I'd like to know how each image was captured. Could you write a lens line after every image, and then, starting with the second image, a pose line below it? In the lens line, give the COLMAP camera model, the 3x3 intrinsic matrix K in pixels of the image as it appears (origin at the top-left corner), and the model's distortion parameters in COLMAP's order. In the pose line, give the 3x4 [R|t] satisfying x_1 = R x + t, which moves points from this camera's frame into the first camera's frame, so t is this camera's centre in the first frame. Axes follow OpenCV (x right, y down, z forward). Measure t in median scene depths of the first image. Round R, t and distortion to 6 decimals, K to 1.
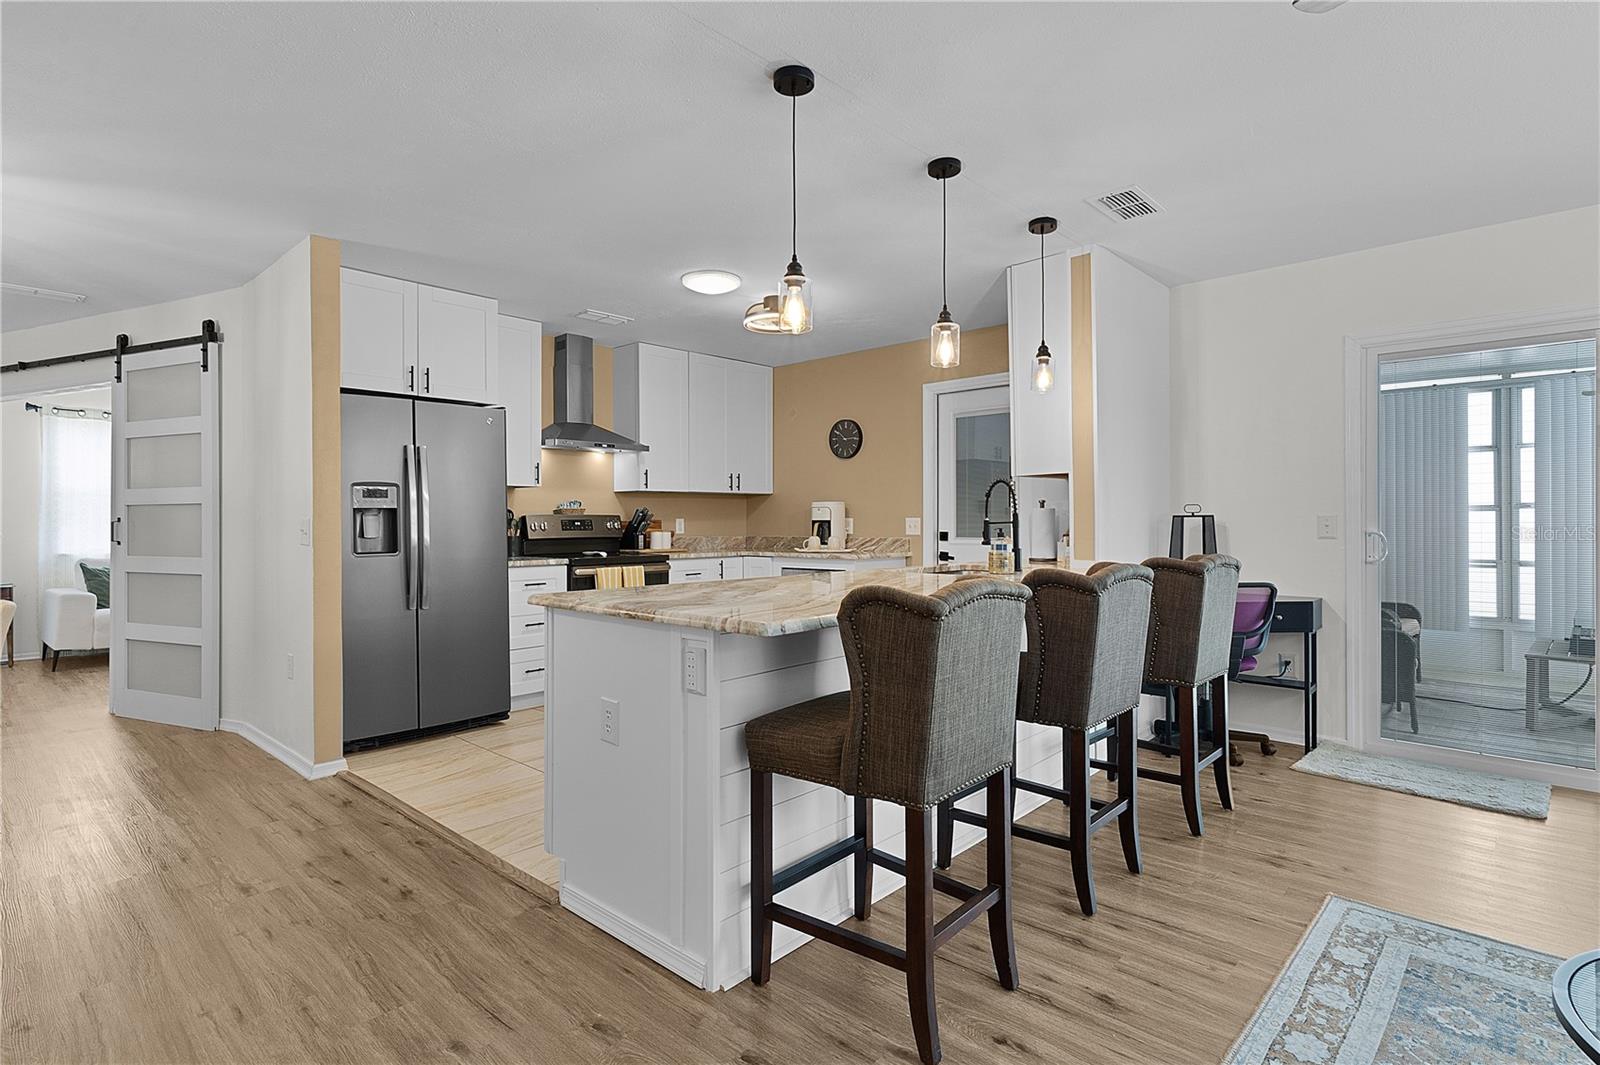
lens RADIAL K [[784.7, 0, 757.6], [0, 784.7, 527.6], [0, 0, 1]] dist [-0.003948, 0.000042]
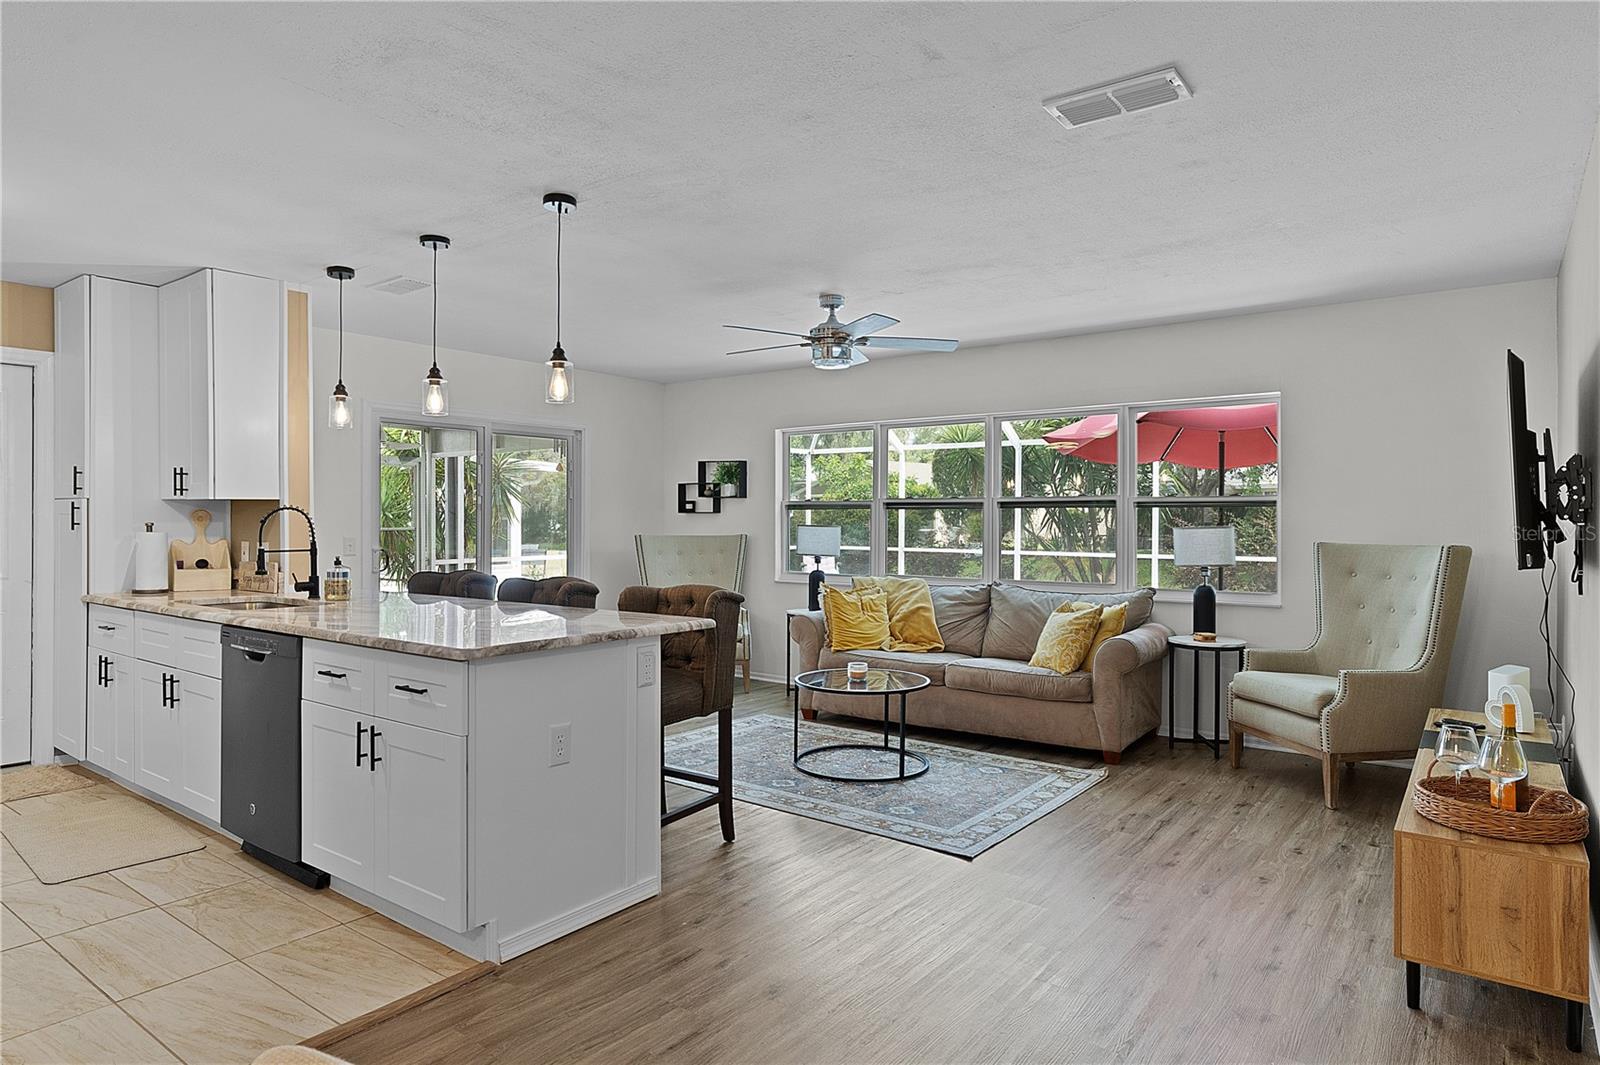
lens RADIAL K [[963.7, 0, 800.0], [0, 963.7, 532.5], [0, 0, 1]] dist [0.000131, -0.000012]
pose [[-0.117640, -0.013784, 0.992961, -1.646110], [0.007190, 0.999866, 0.014731, -0.072258], [-0.993030, 0.008872, -0.117525, 0.865185]]
